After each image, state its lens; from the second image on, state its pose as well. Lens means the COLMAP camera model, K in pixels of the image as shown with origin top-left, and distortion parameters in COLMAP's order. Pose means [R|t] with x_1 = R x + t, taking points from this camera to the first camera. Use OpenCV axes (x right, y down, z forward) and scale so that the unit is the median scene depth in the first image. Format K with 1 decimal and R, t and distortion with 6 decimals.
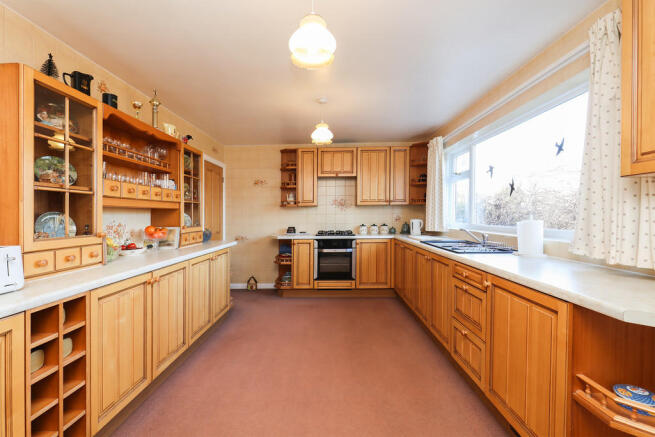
lens RADIAL K [[310.6, 0, 327.5], [0, 310.6, 218.0], [0, 0, 1]] dist [0.003650, 0.000129]
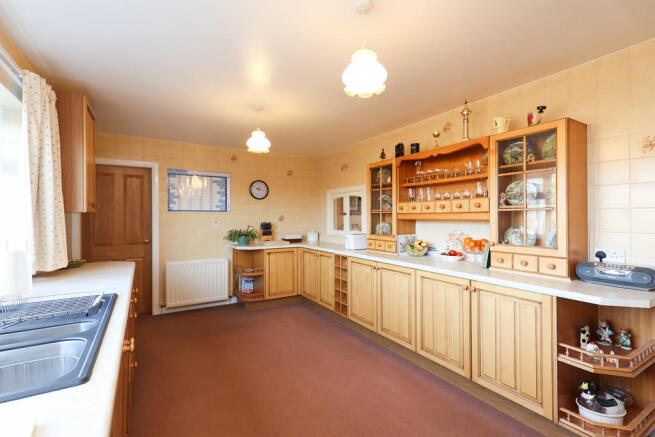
lens RADIAL K [[310.6, 0, 328.3], [0, 310.6, 216.2], [0, 0, 1]] dist [0.003650, 0.000129]
pose [[-0.848569, 0.003882, -0.529070, 0.457455], [0.000148, 0.999975, 0.007100, -0.064967], [0.529085, 0.005947, -0.848548, 2.146905]]
